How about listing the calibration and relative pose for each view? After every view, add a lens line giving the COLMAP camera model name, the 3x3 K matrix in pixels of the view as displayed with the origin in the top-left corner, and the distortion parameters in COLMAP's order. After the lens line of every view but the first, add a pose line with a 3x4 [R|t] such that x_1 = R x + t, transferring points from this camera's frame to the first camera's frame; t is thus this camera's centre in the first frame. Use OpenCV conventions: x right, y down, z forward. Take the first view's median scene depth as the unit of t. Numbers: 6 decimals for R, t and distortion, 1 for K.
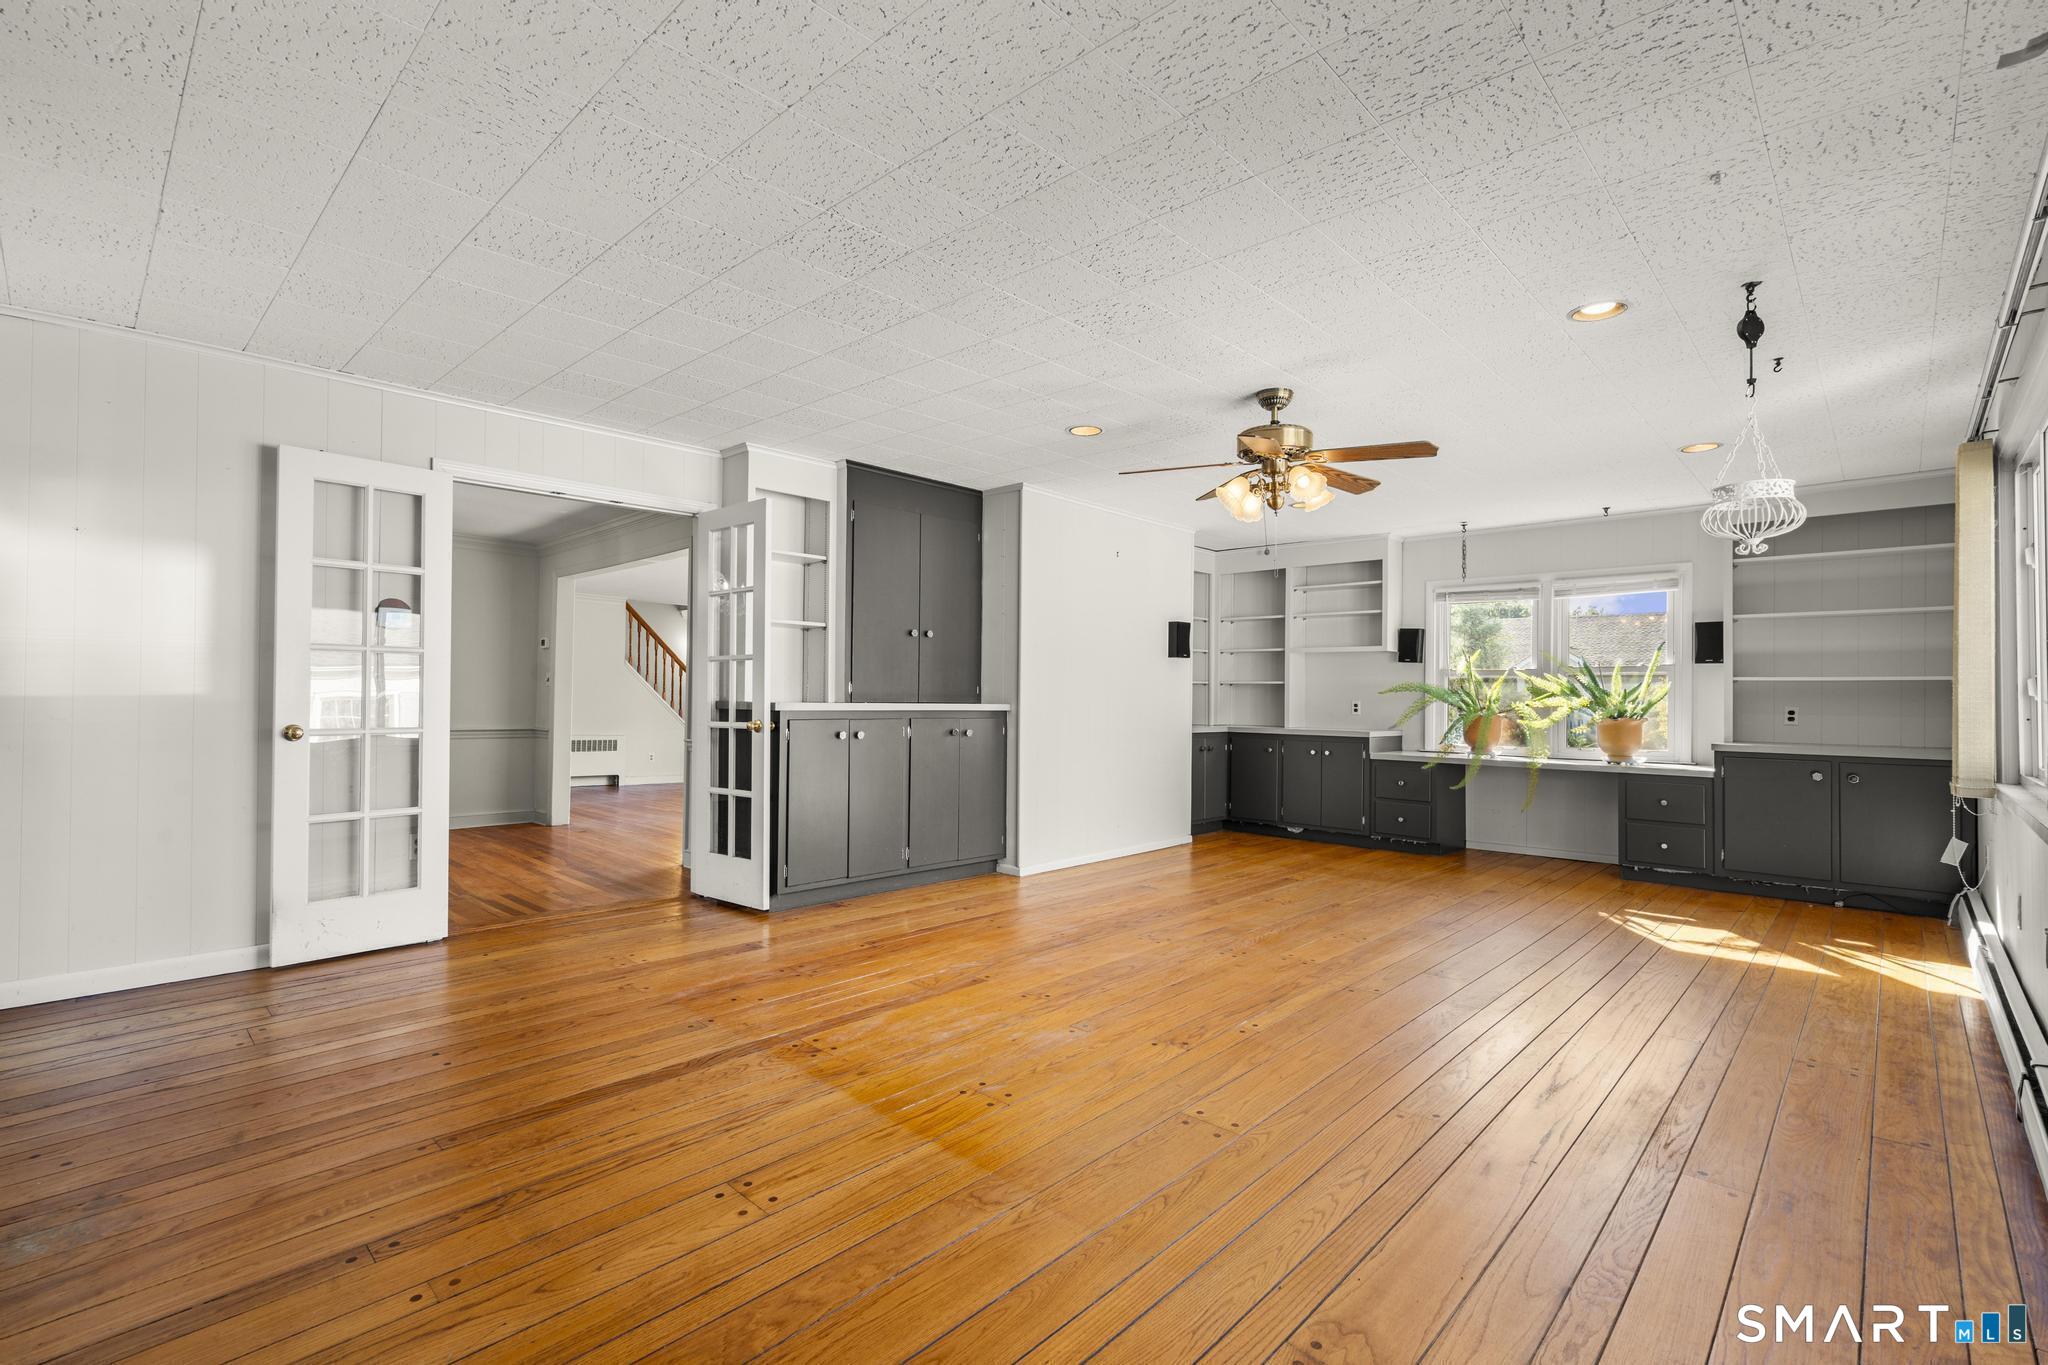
lens RADIAL K [[917.6, 0, 1019.9], [0, 917.6, 685.1], [0, 0, 1]] dist [0.002534, 0.000085]
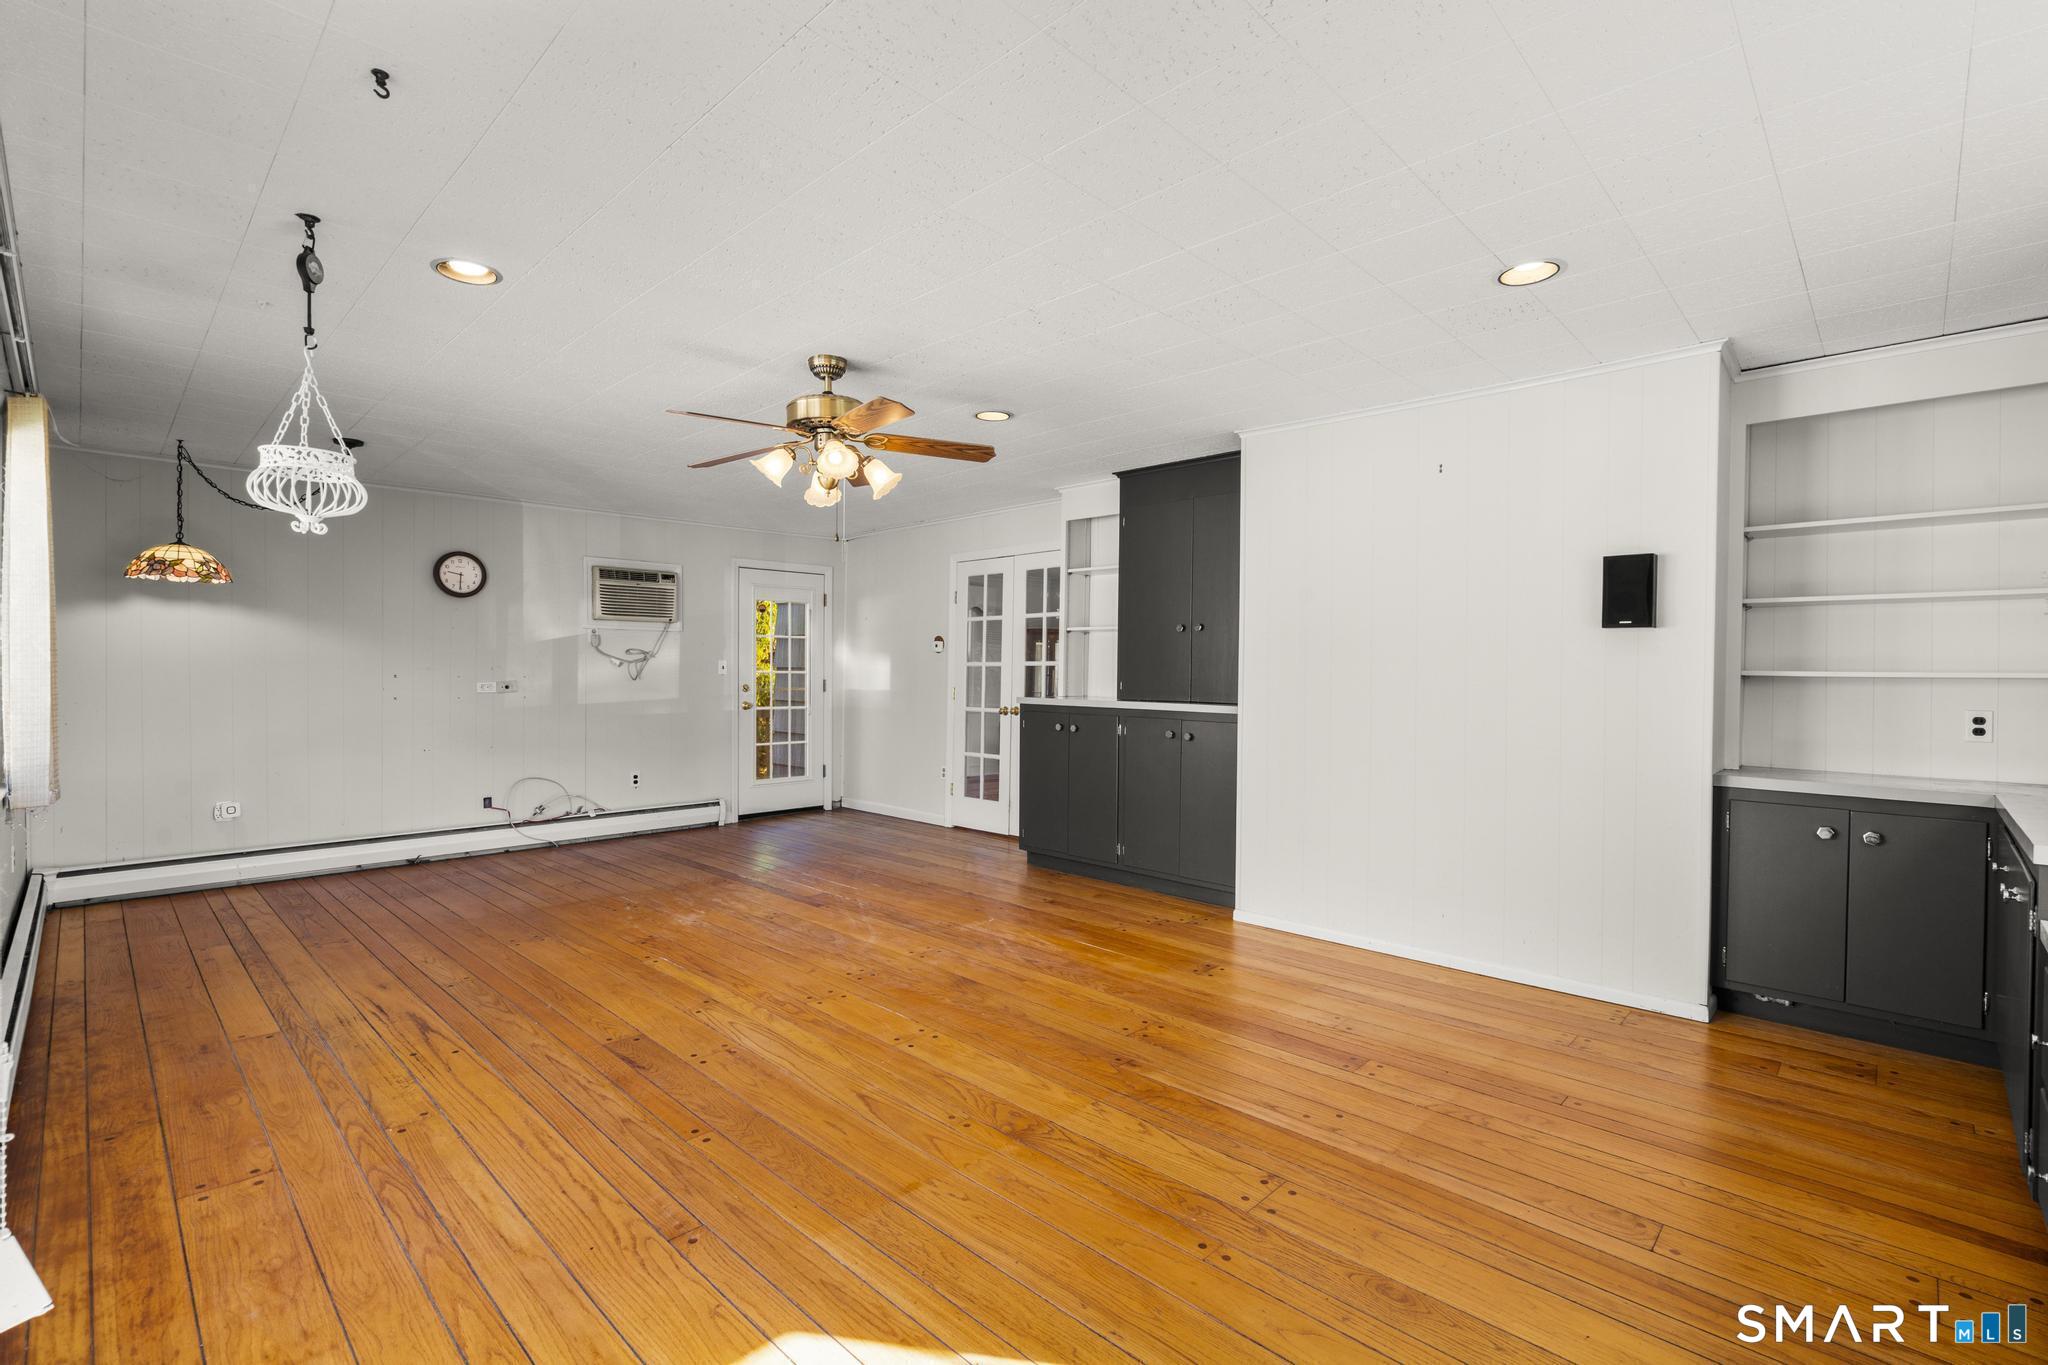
lens RADIAL K [[917.6, 0, 1019.9], [0, 917.6, 685.1], [0, 0, 1]] dist [0.002534, 0.000085]
pose [[-0.009378, 0.004971, -0.999944, 1.171412], [0.001619, 0.999986, 0.004956, -0.003785], [0.999955, -0.001572, -0.009386, 1.187945]]
